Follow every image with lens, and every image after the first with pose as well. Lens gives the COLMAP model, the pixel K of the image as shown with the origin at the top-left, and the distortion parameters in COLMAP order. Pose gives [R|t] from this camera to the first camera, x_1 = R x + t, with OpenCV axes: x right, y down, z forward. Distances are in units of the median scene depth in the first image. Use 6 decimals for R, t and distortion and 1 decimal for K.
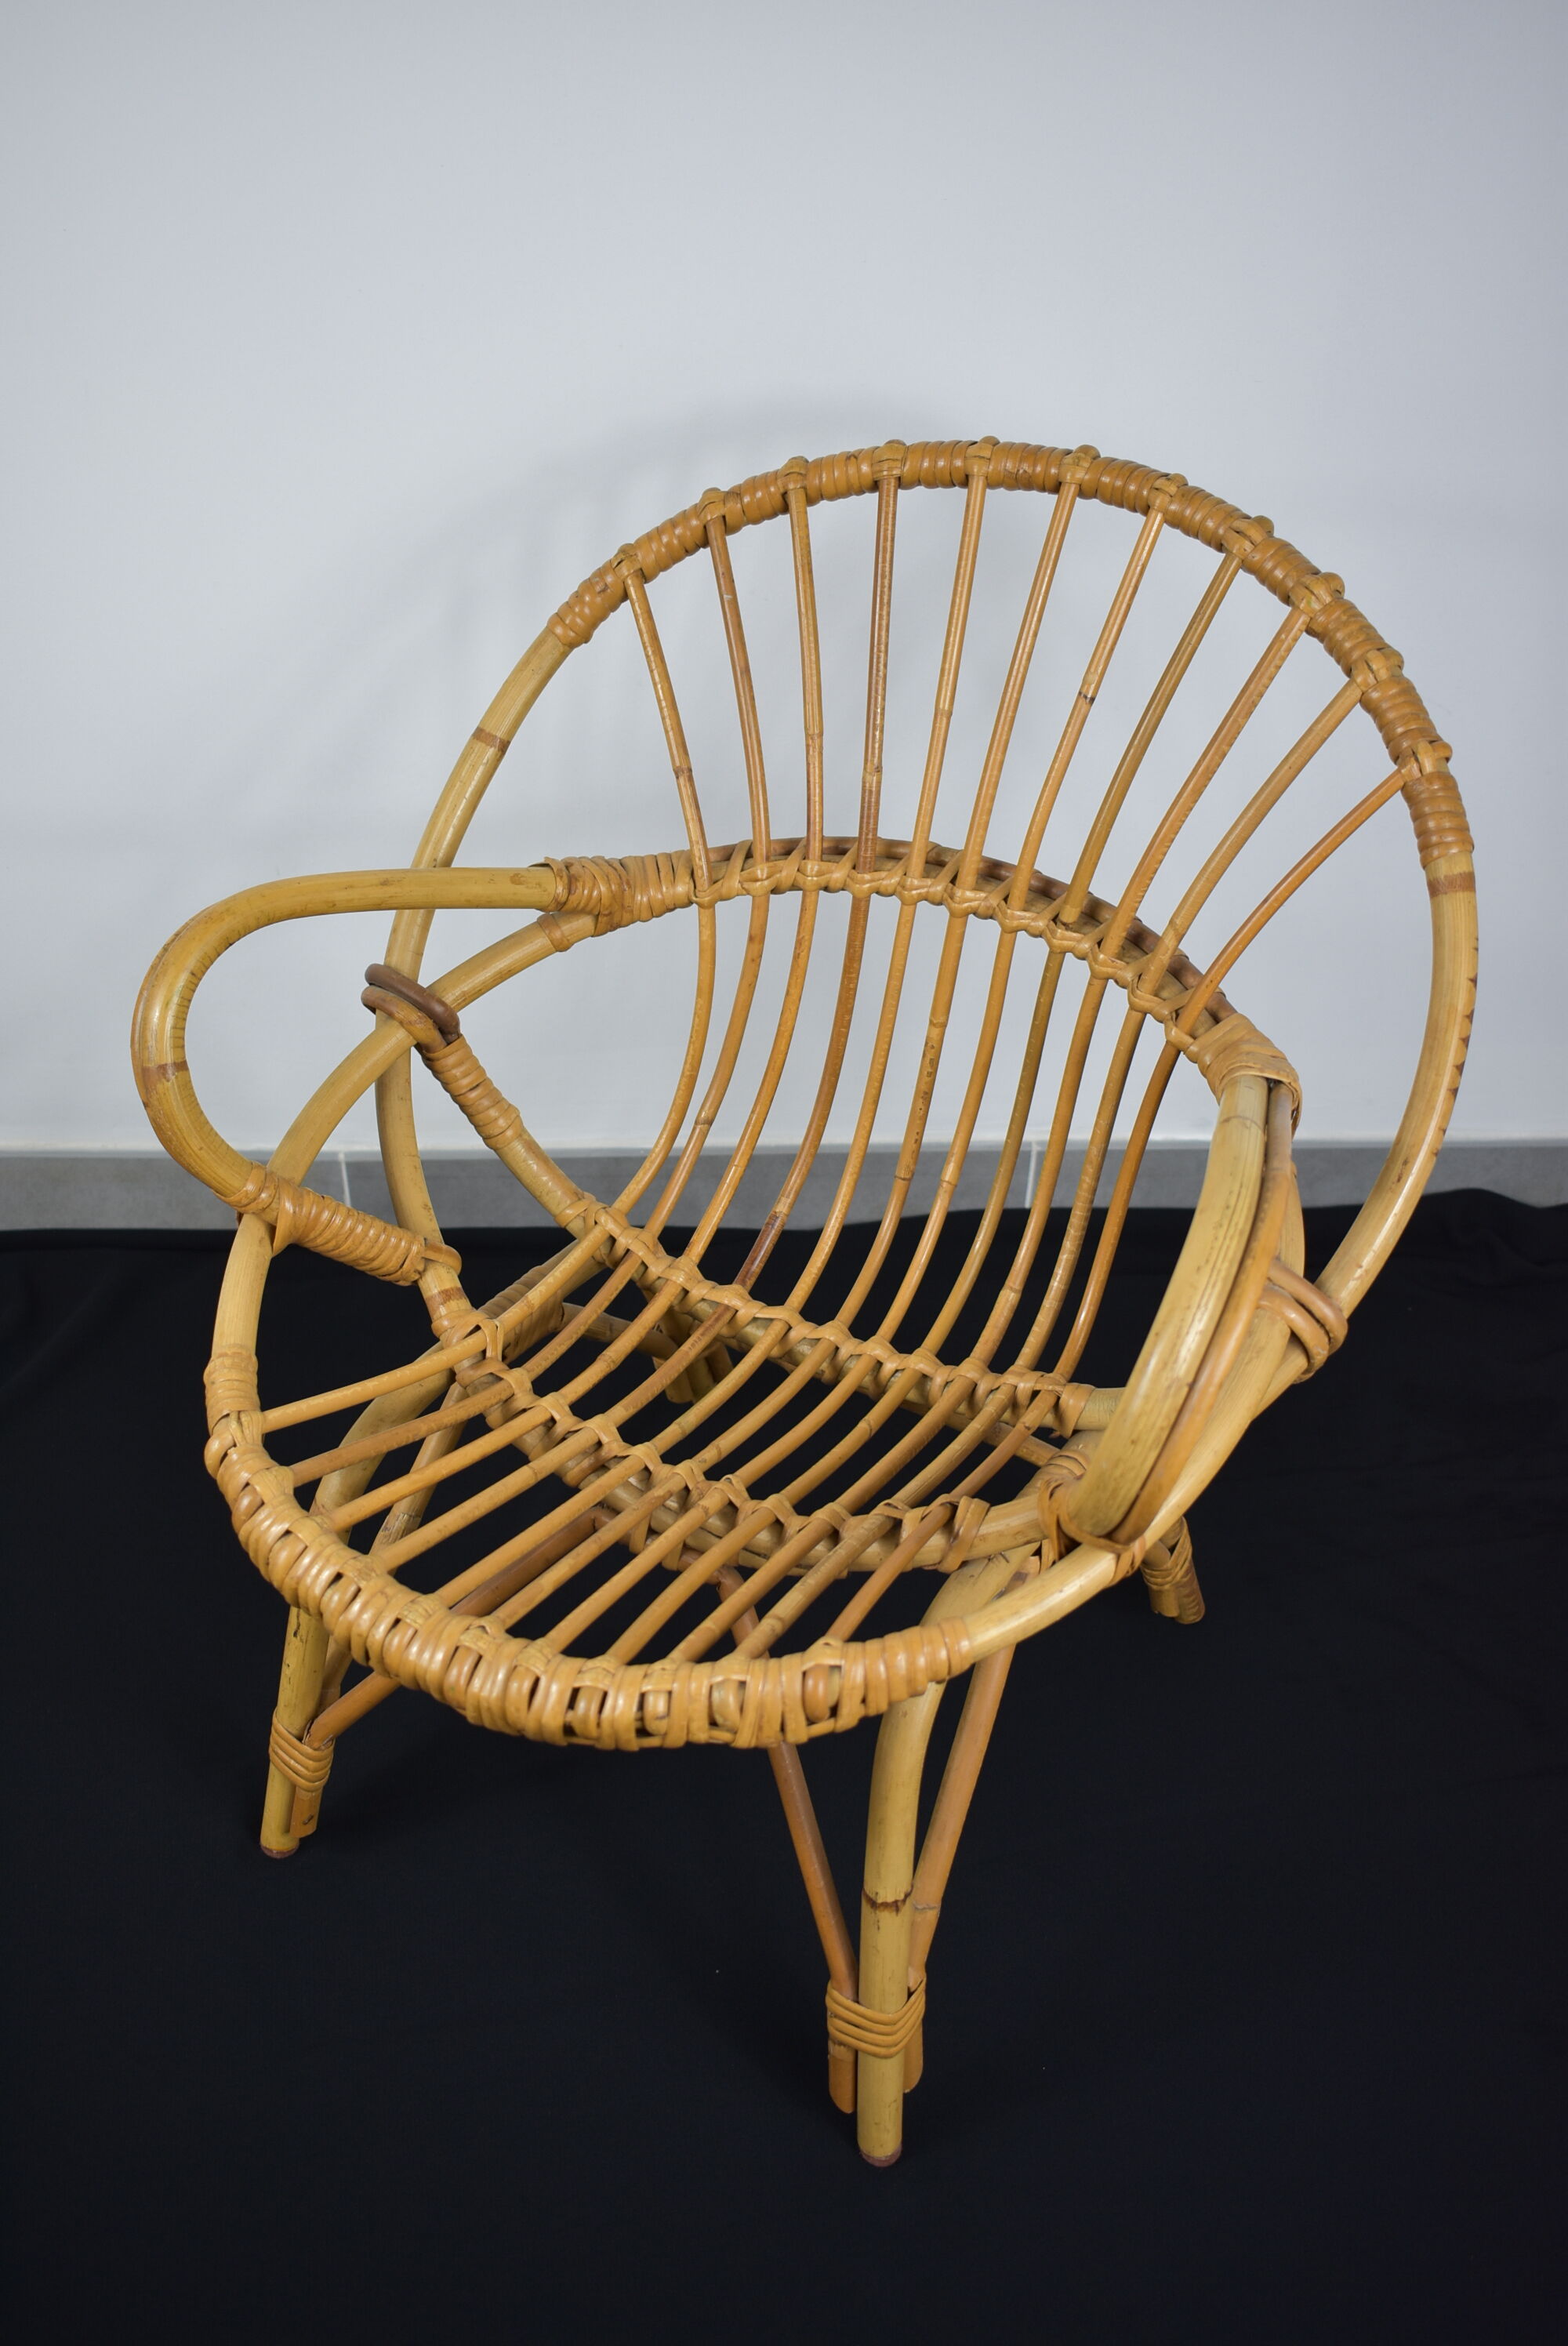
lens RADIAL K [[2087.2, 0, 784.0], [0, 2087.2, 1173.0], [0, 0, 1]] dist [-0.090407, -0.006055]
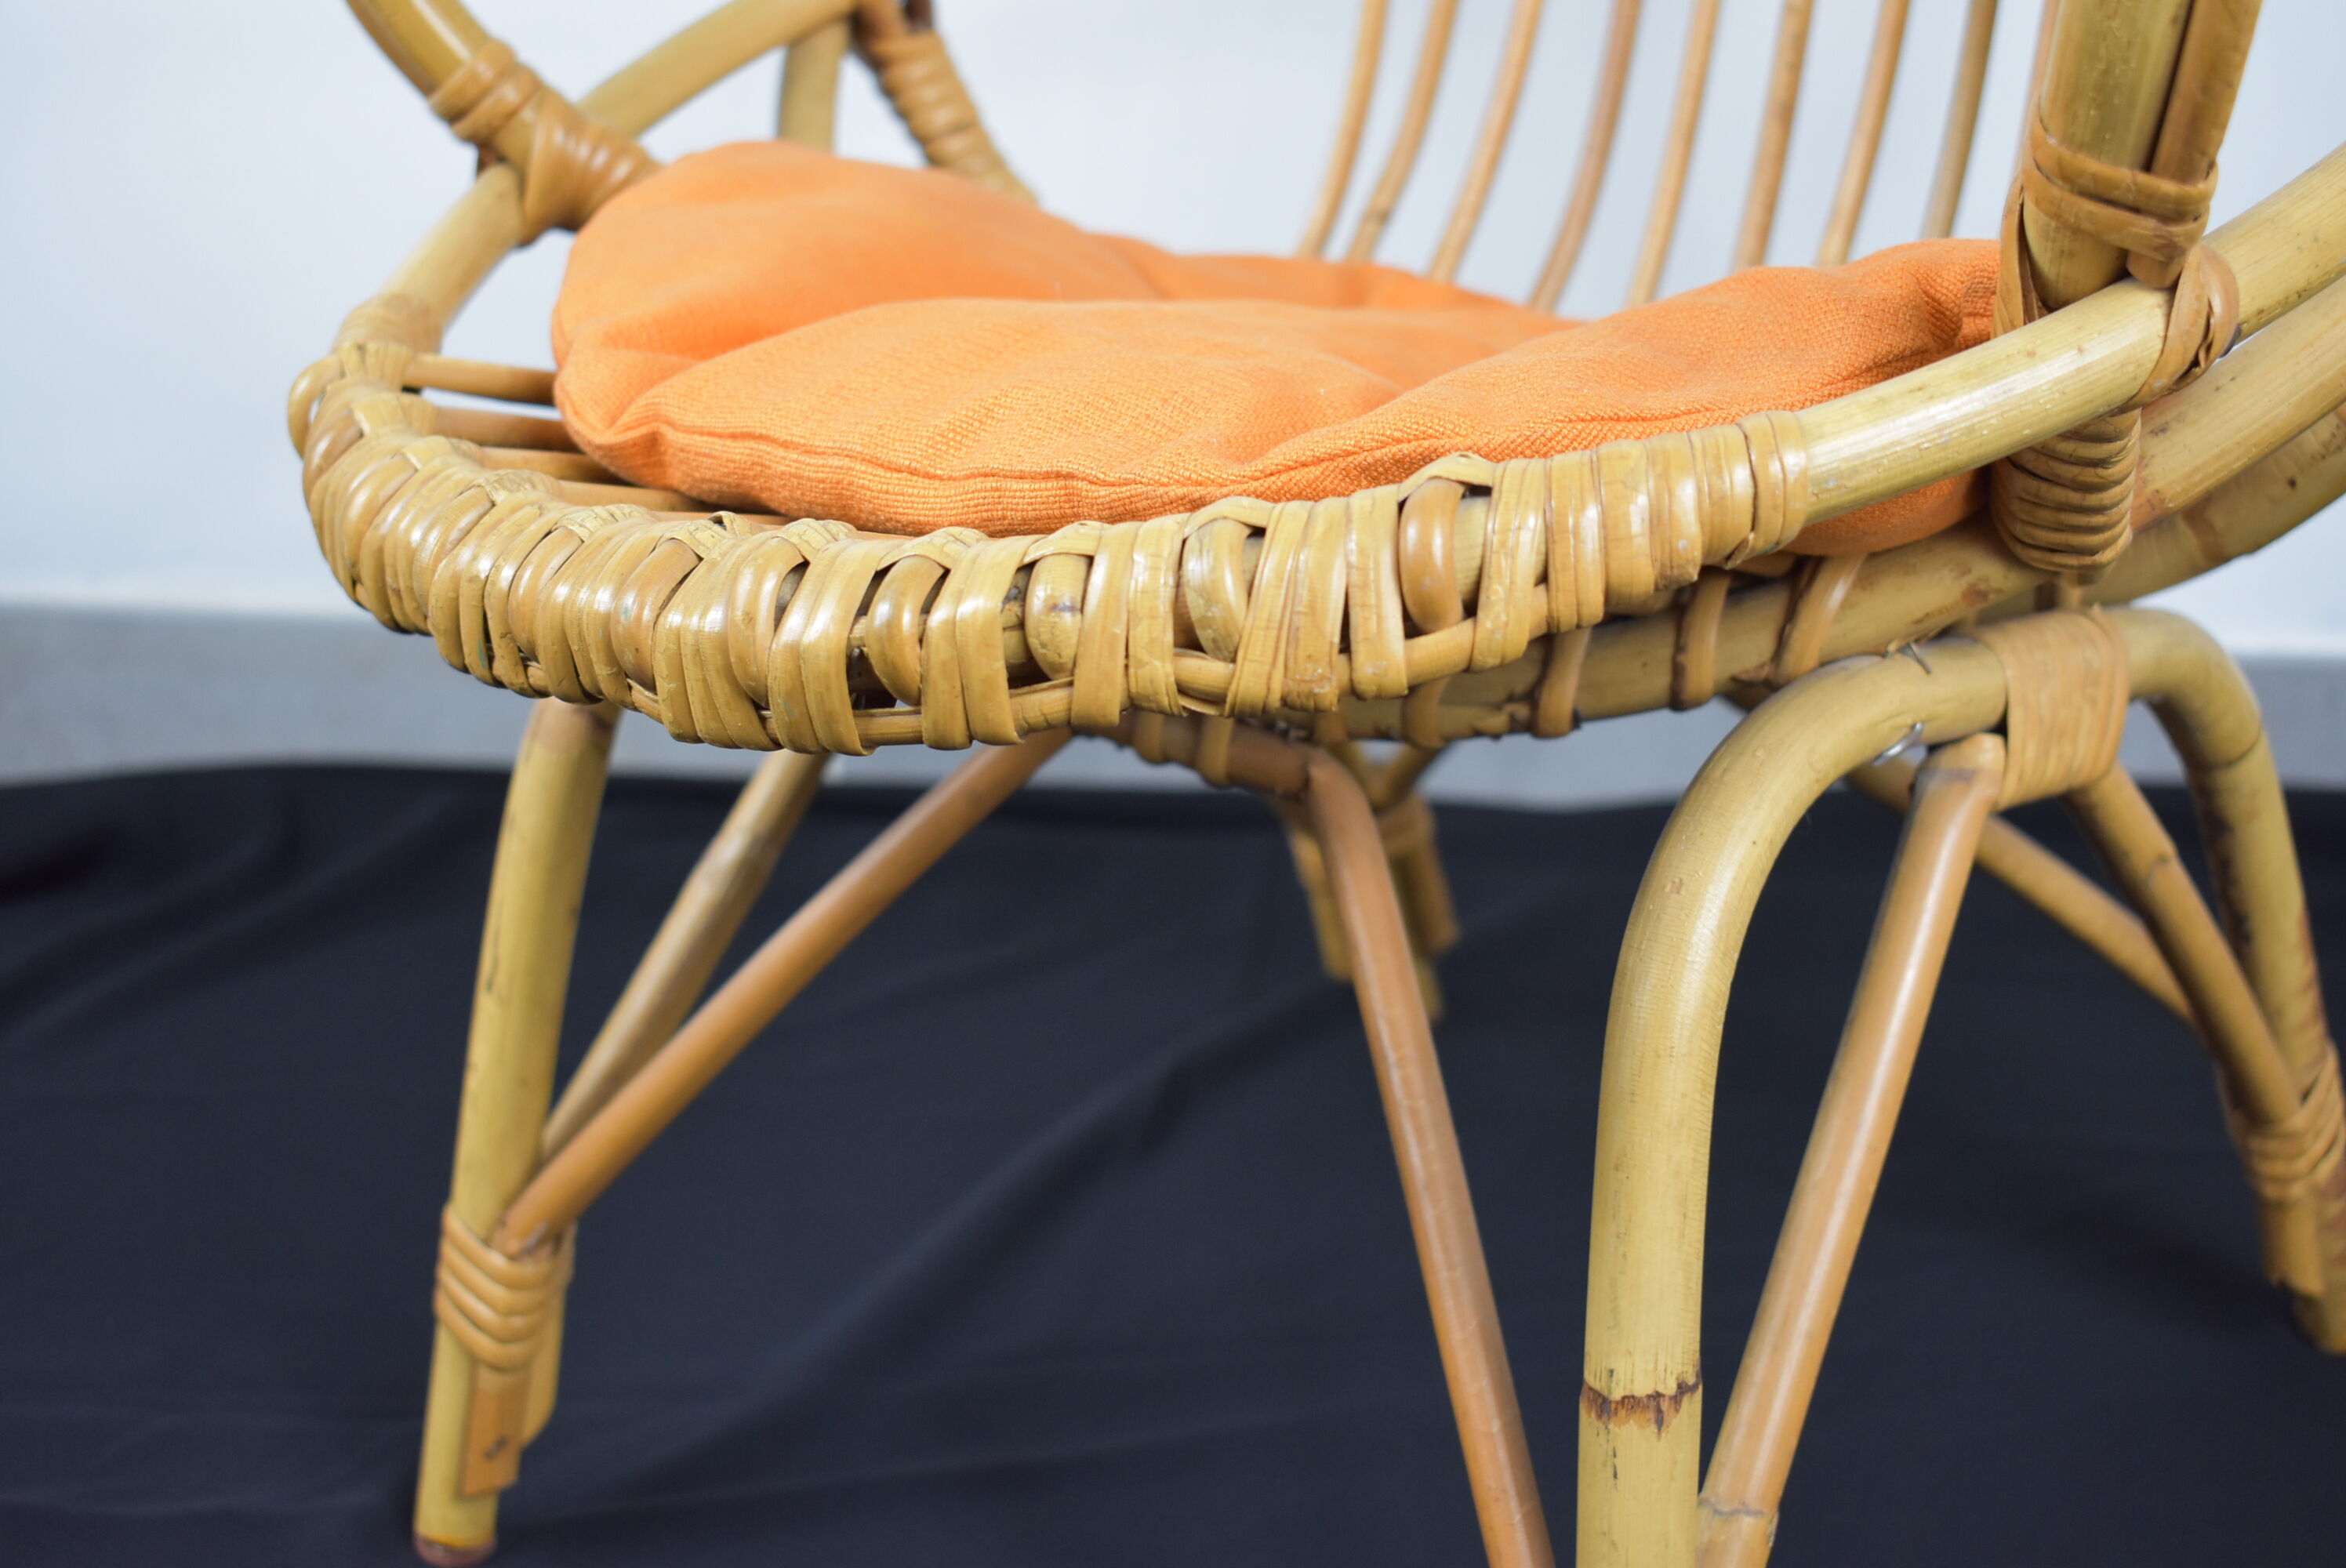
lens RADIAL K [[2906.4, 0, 1173.0], [0, 2906.4, 784.0], [0, 0, 1]] dist [-0.053382, -0.019330]
pose [[0.983322, 0.016828, -0.181093, 0.055729], [-0.063297, 0.965127, -0.254016, 0.348376], [0.170503, 0.261242, 0.950095, 0.347612]]
